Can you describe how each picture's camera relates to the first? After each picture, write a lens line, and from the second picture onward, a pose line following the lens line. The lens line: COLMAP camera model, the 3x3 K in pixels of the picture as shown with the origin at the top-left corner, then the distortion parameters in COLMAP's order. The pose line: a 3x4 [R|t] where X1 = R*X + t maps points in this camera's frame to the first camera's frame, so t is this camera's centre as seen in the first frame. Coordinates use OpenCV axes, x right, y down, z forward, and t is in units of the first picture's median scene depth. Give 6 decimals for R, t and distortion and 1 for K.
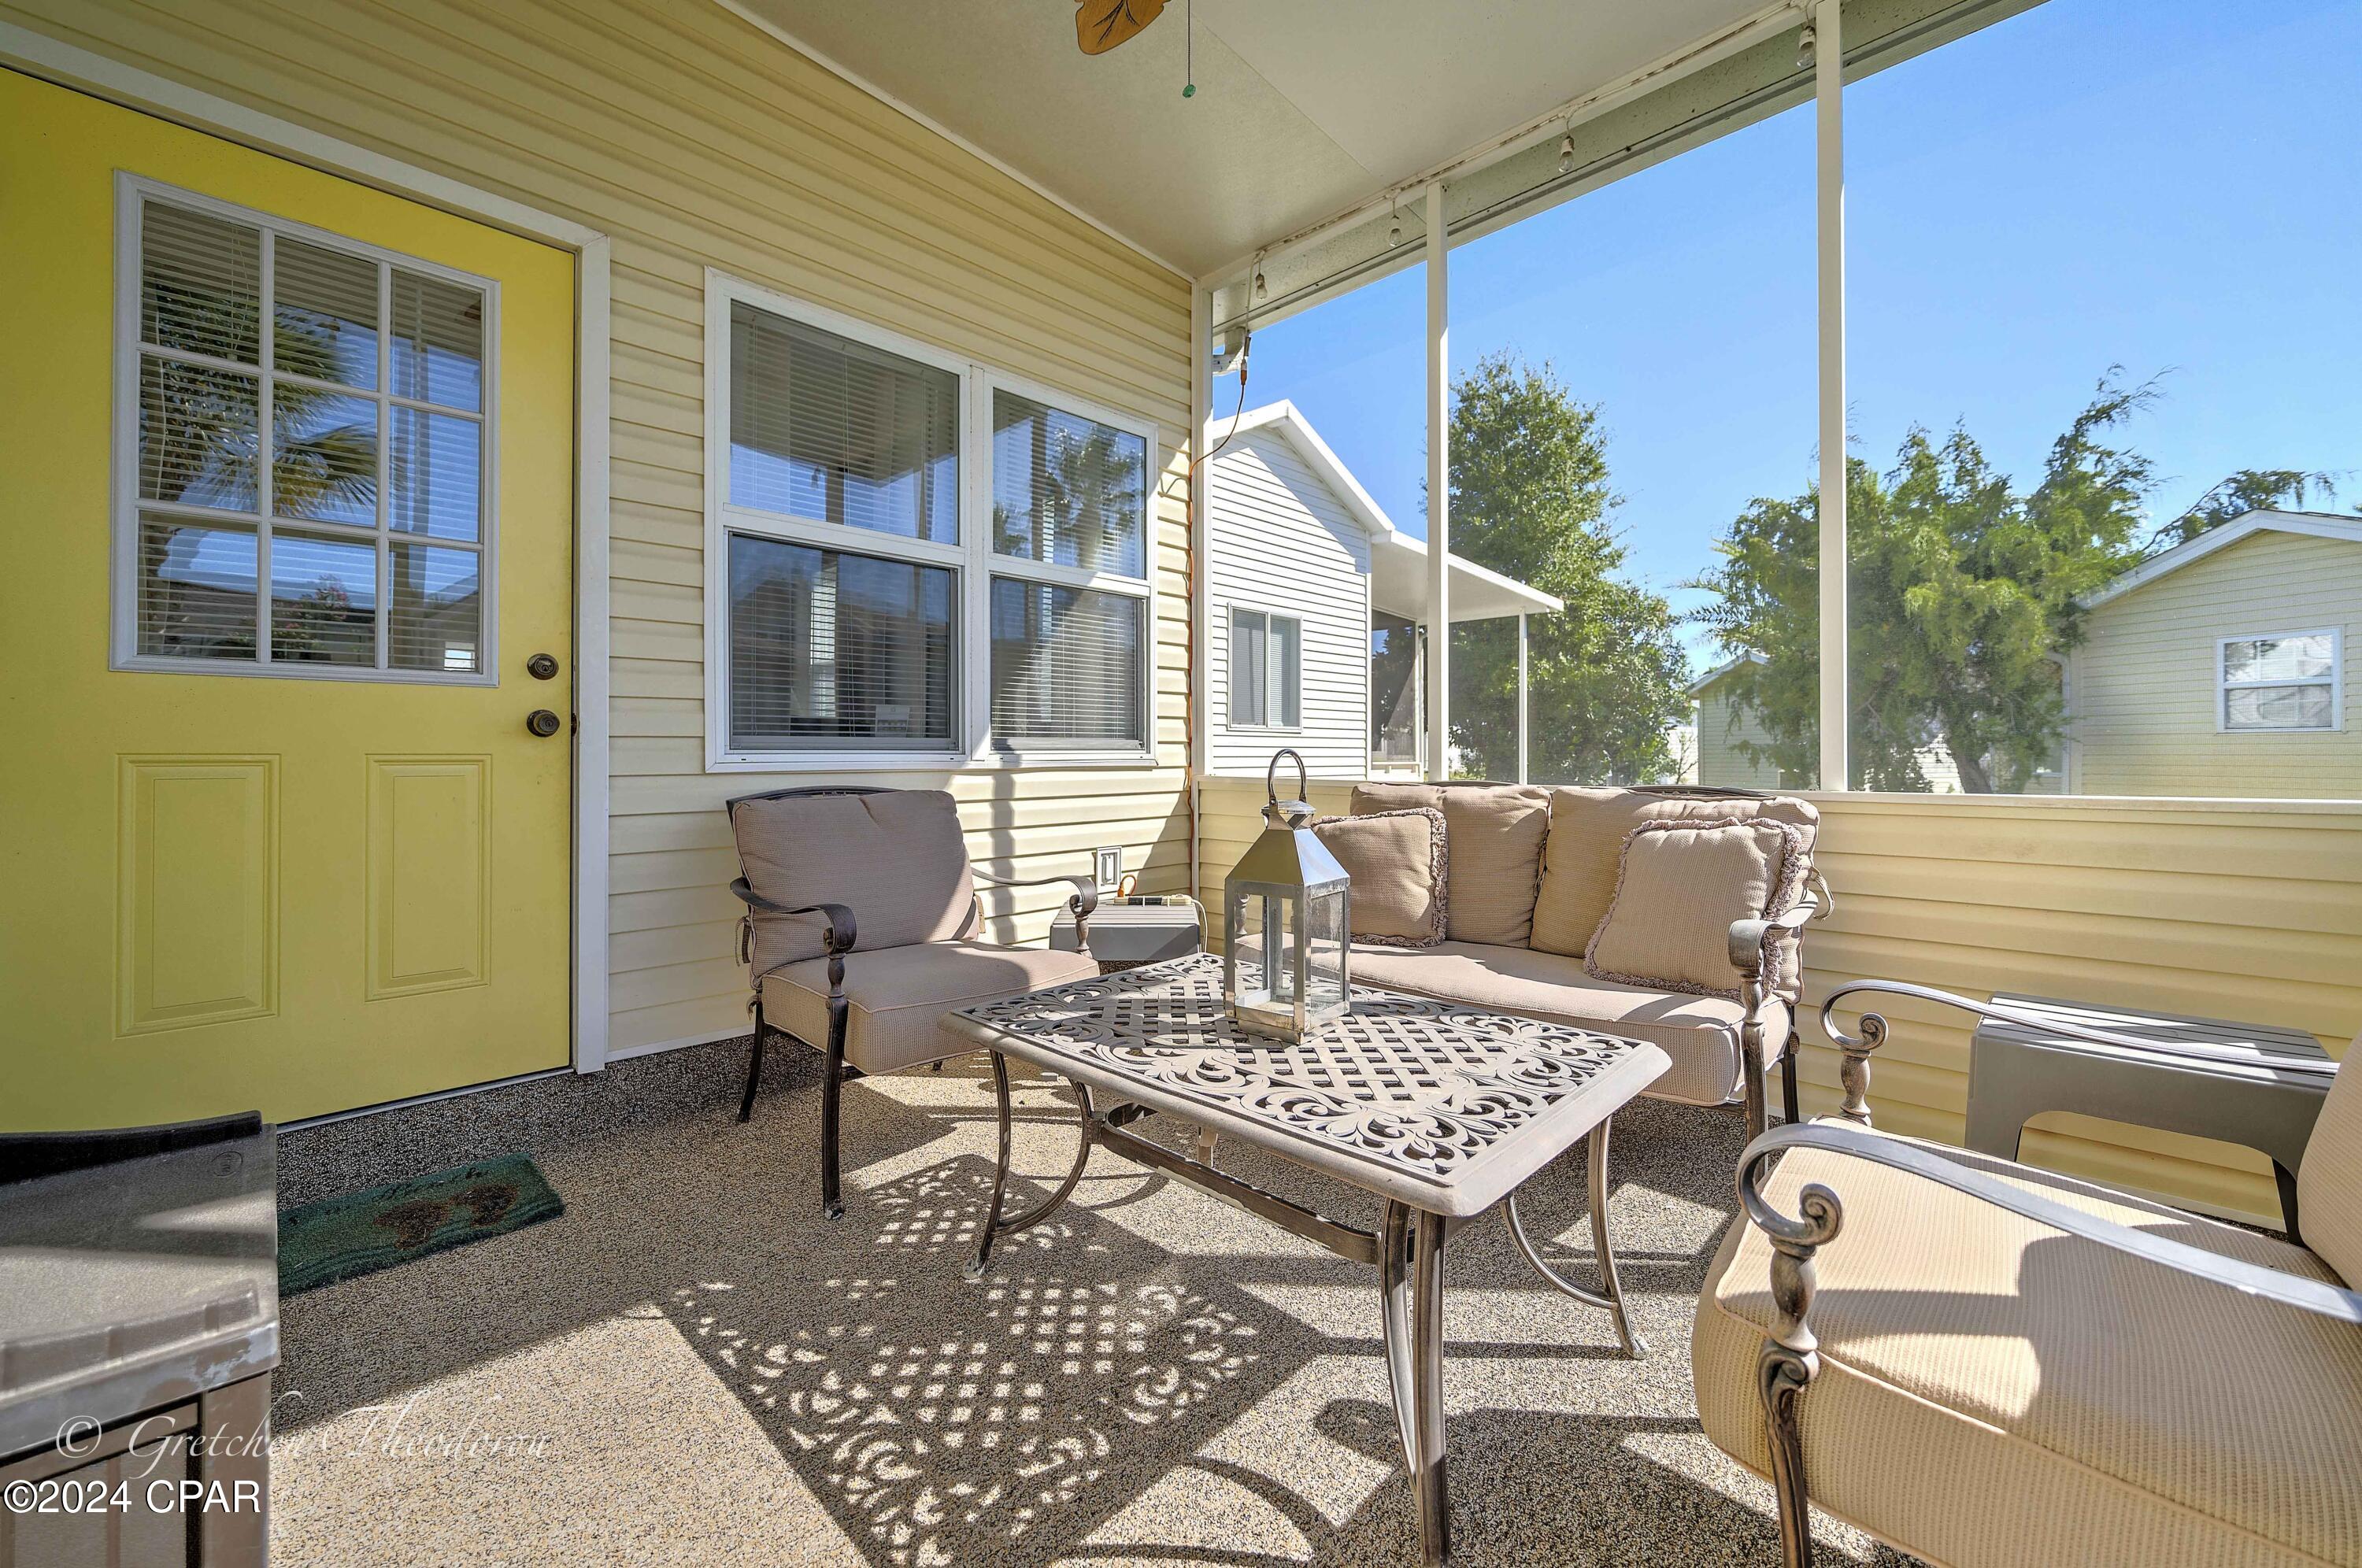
lens RADIAL K [[924.9, 0, 1168.7], [0, 924.9, 751.6], [0, 0, 1]] dist [-0.002170, -0.000065]
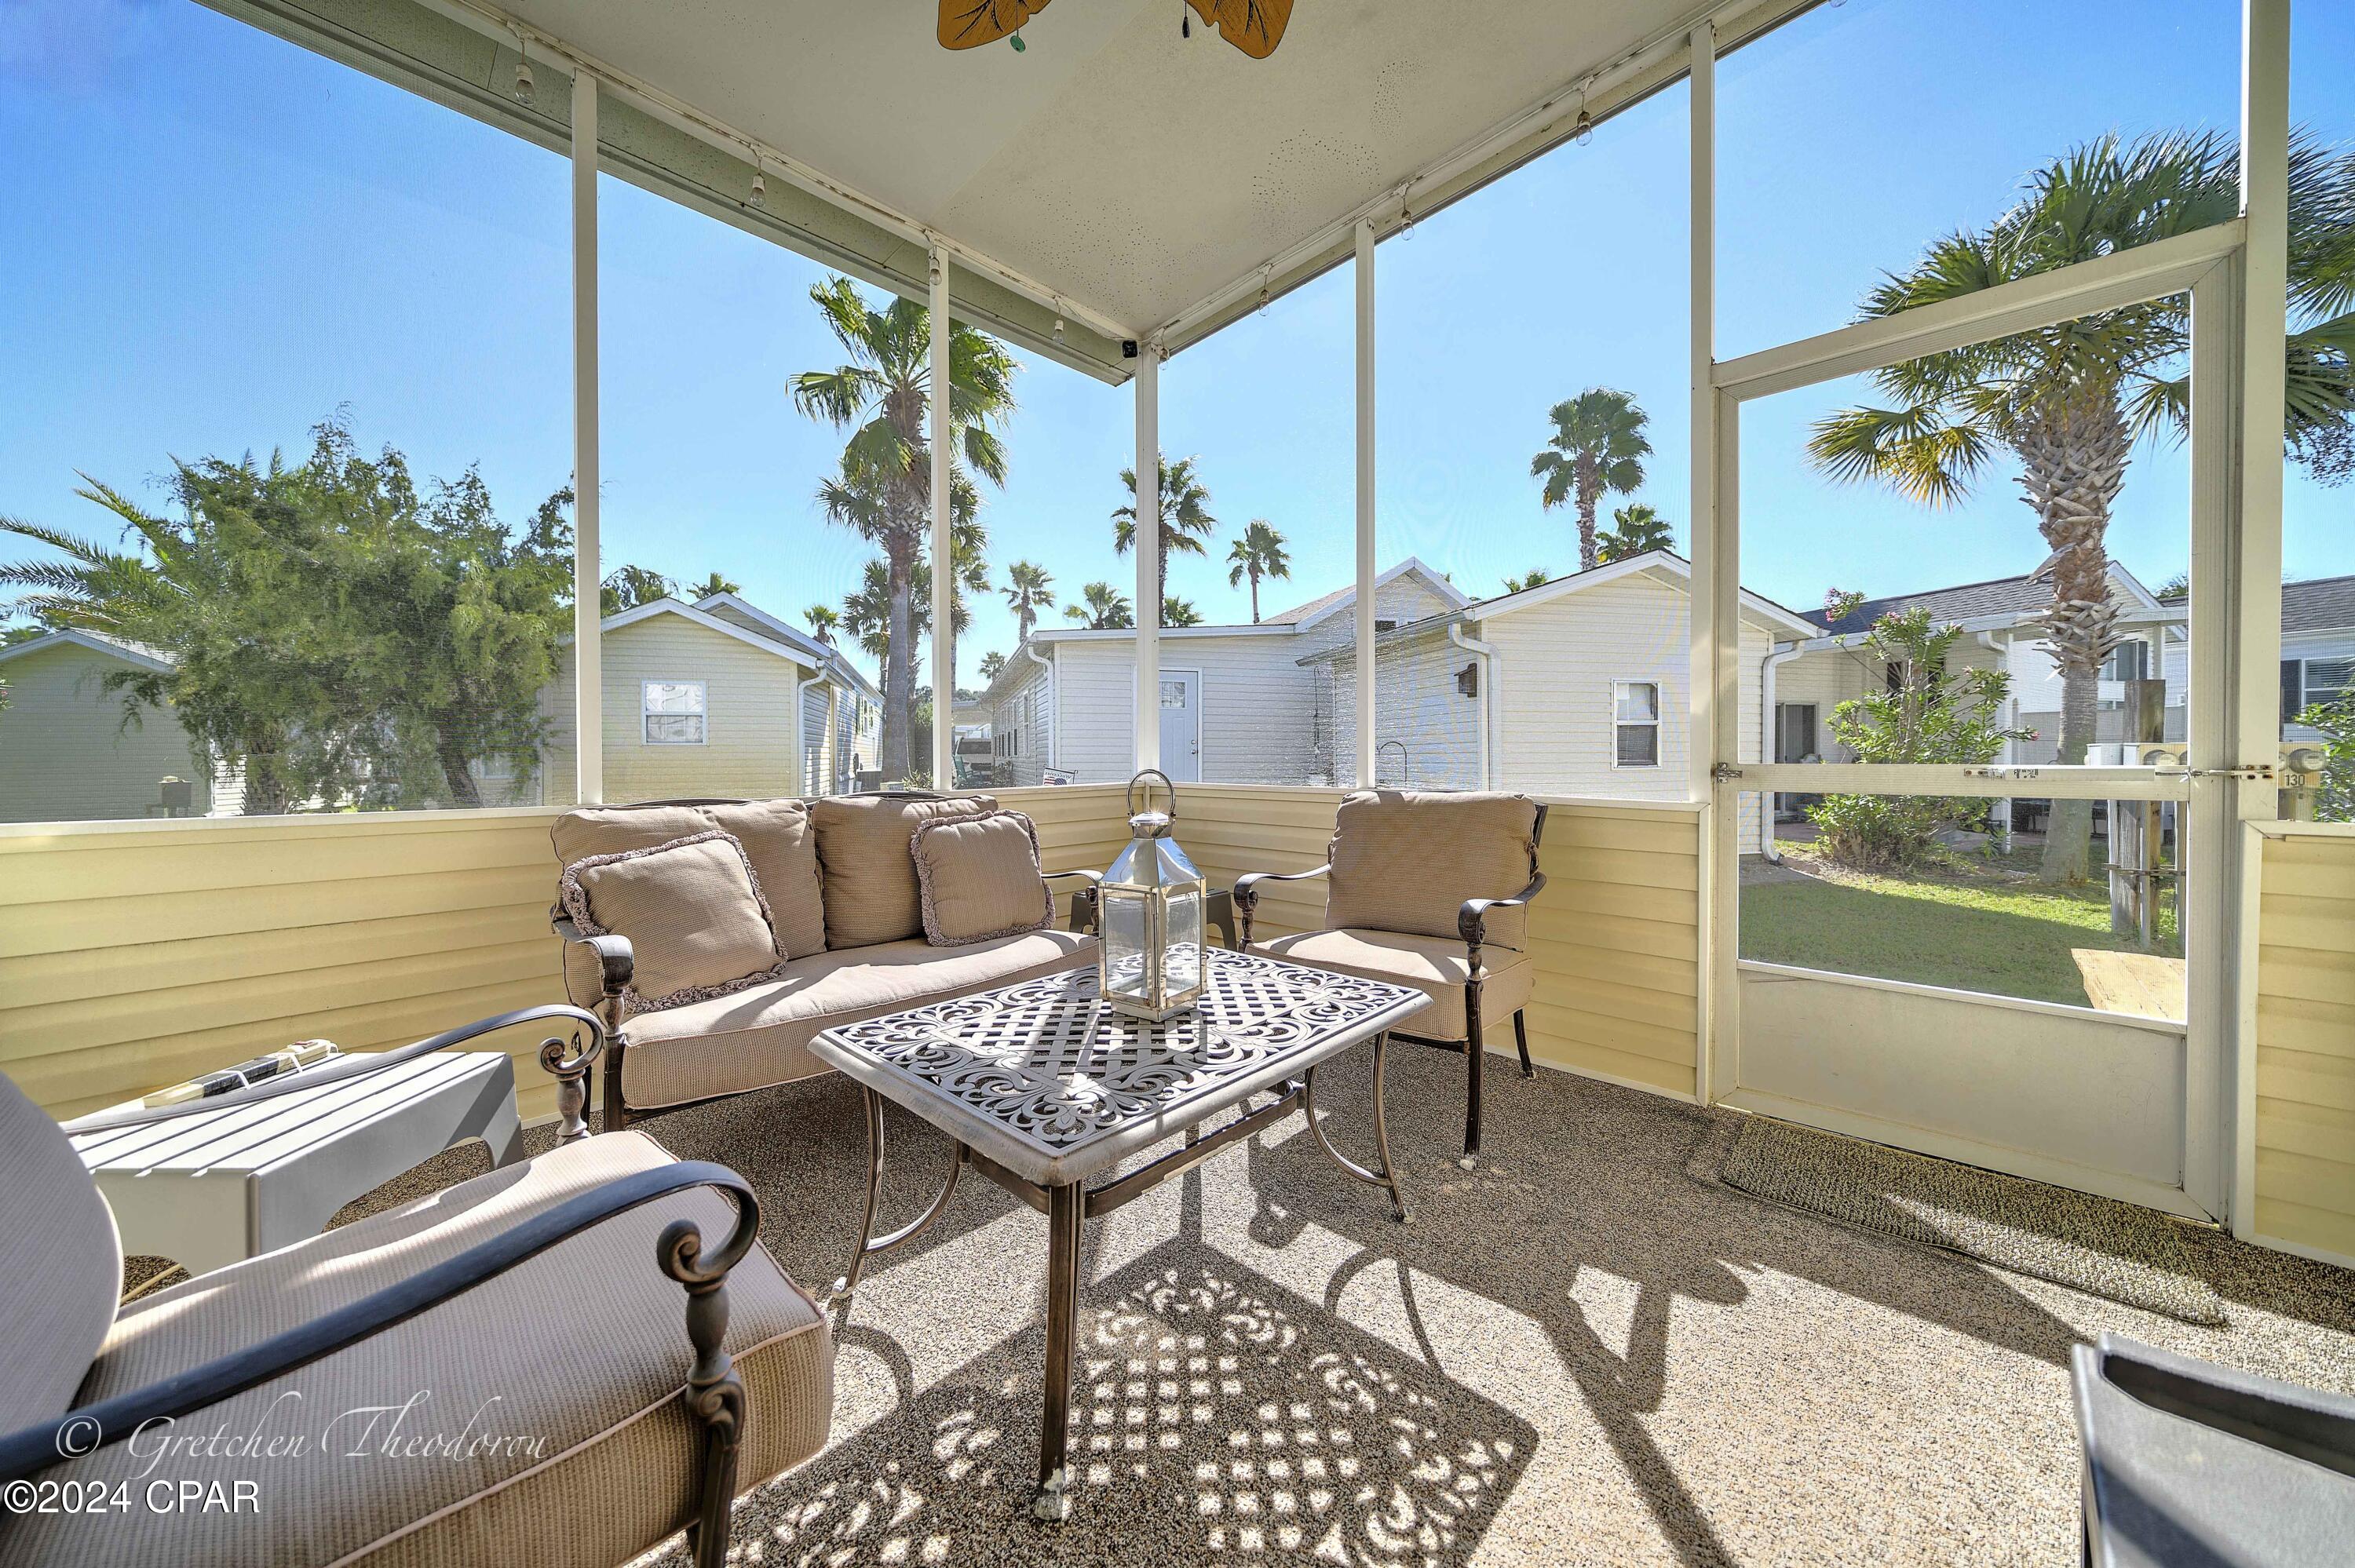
lens RADIAL K [[823.3, 0, 1168.6], [0, 823.3, 761.9], [0, 0, 1]] dist [-0.007415, 0.000009]
pose [[-0.009975, -0.009458, 0.999906, -0.954247], [0.001074, 0.999955, 0.009469, -0.024154], [-0.999950, 0.001168, -0.009965, 1.033894]]
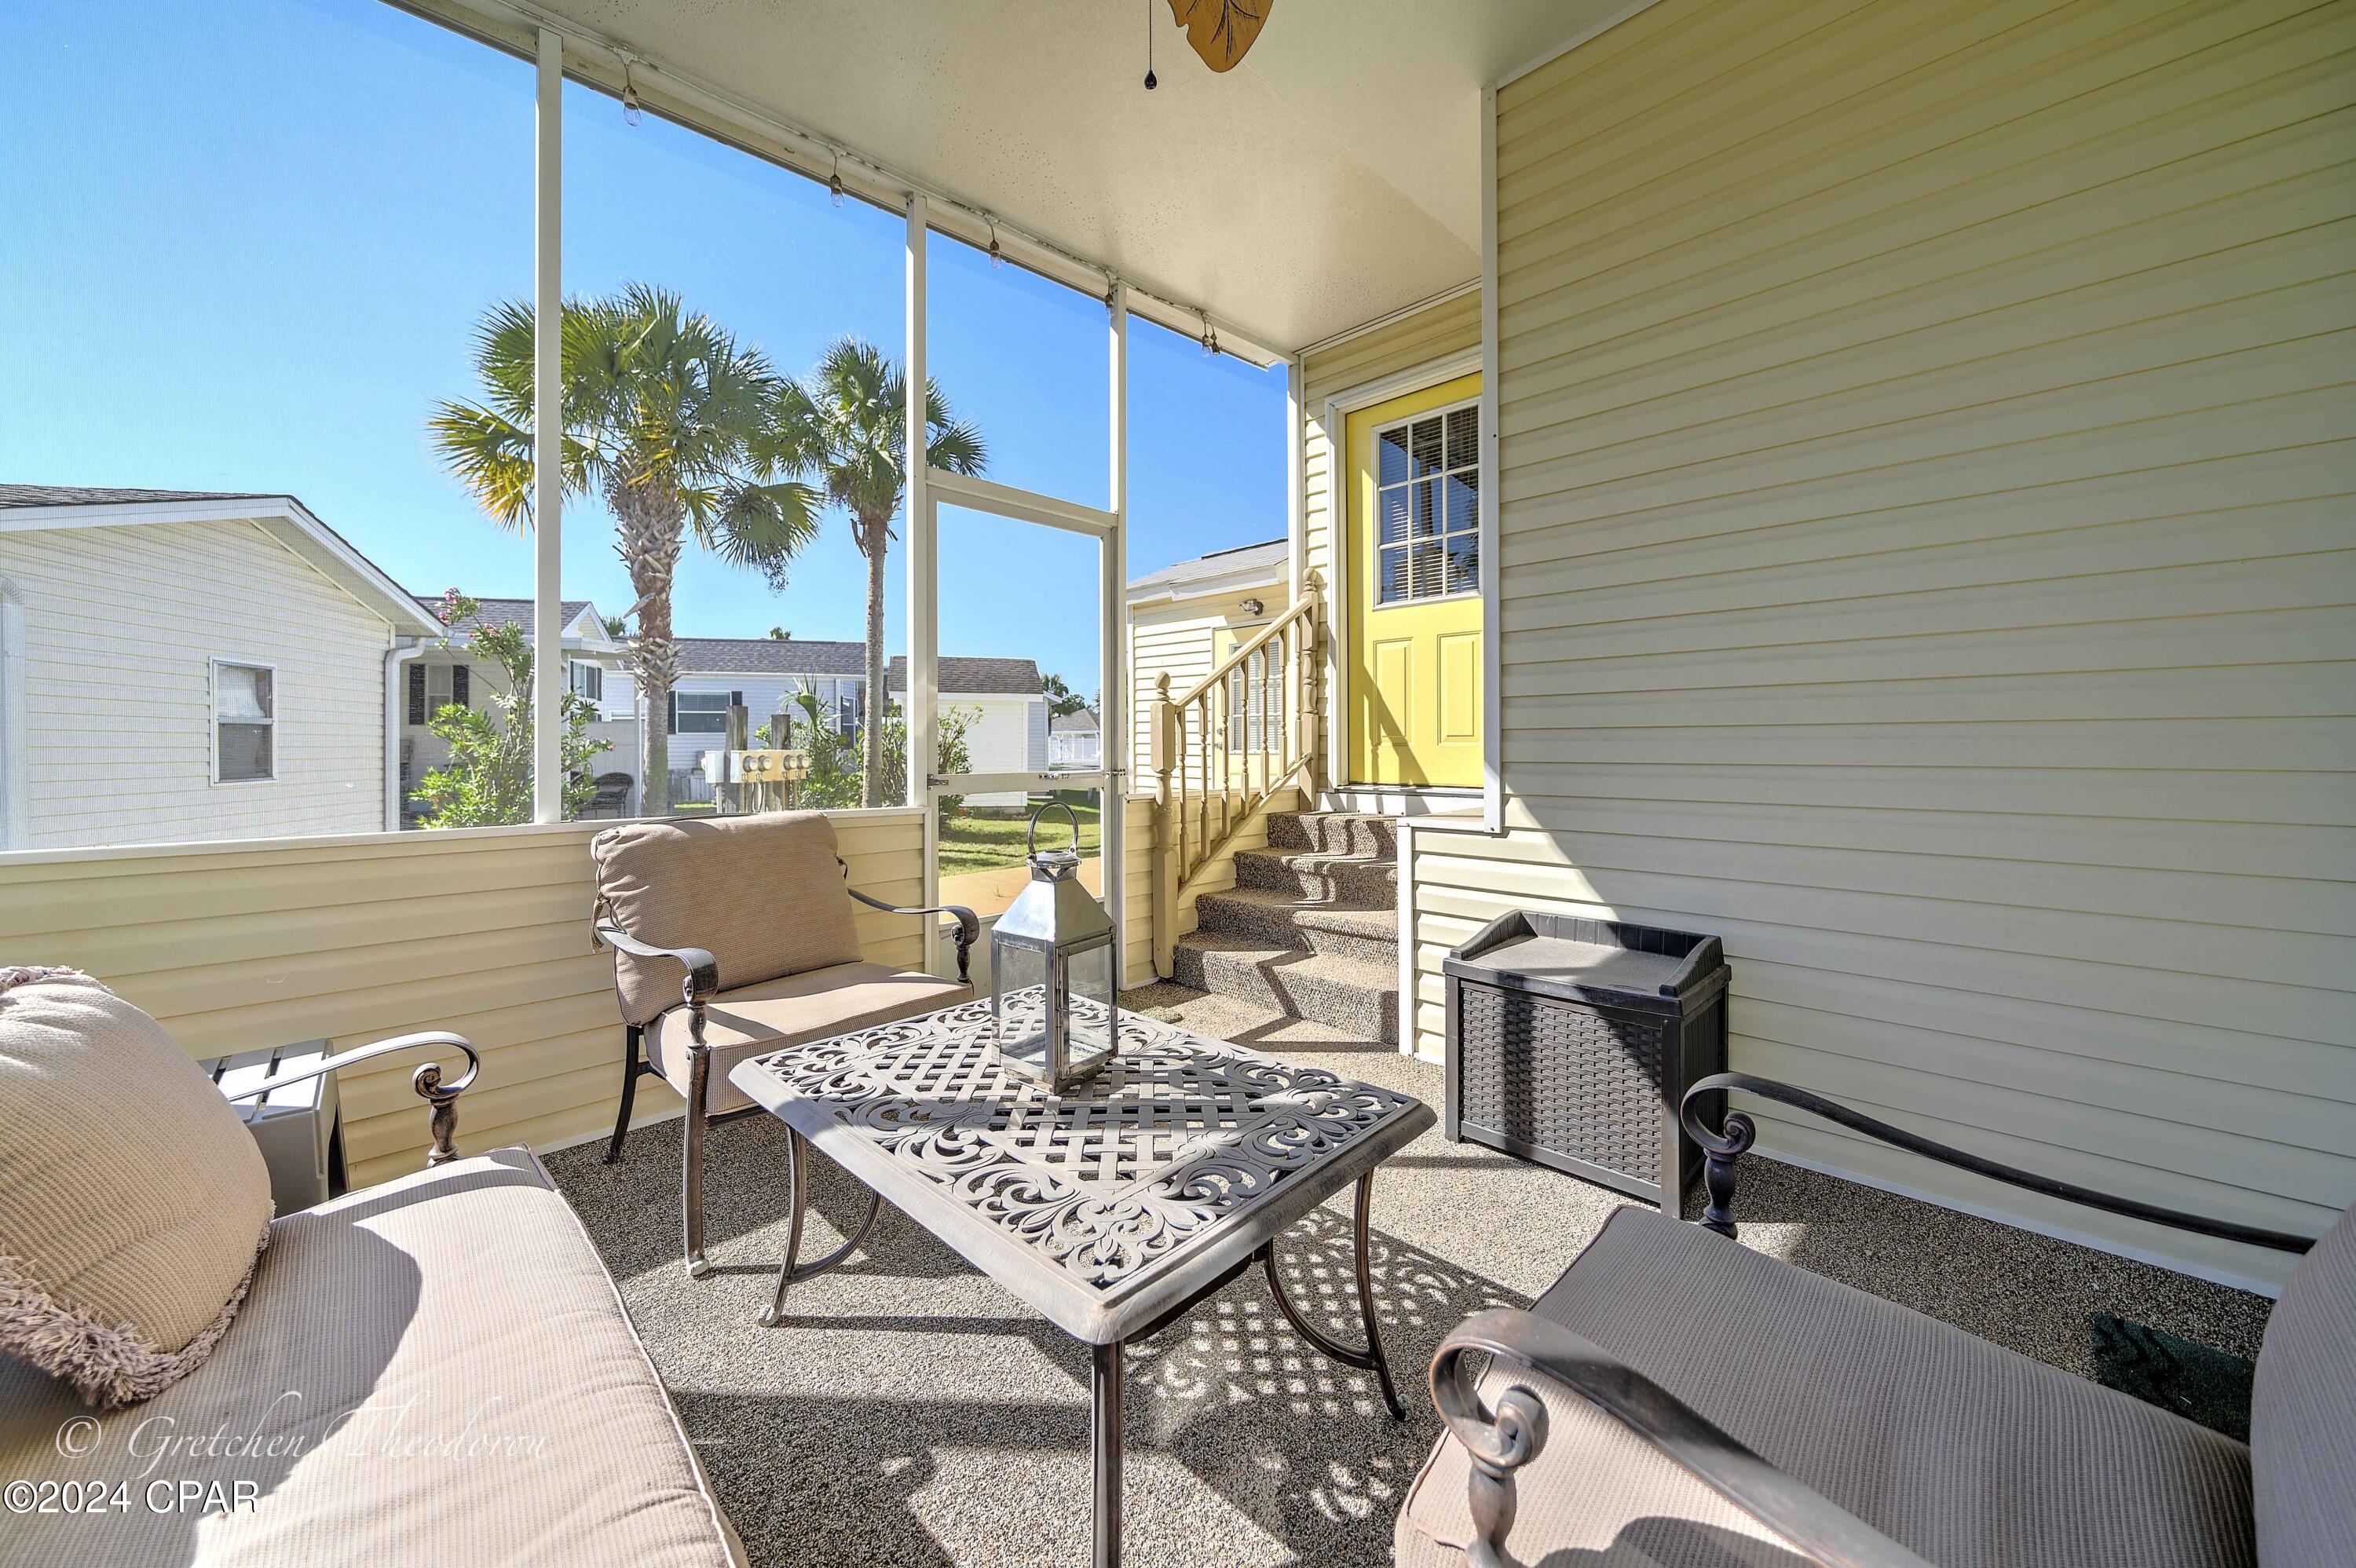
lens RADIAL K [[847.8, 0, 1167.1], [0, 847.8, 744.6], [0, 0, 1]] dist [-0.008980, -0.000028]
pose [[-0.999945, 0.006141, -0.008471, 0.009889], [0.006189, 0.999965, -0.005554, -0.063520], [0.008437, -0.005606, -0.999949, 2.026220]]
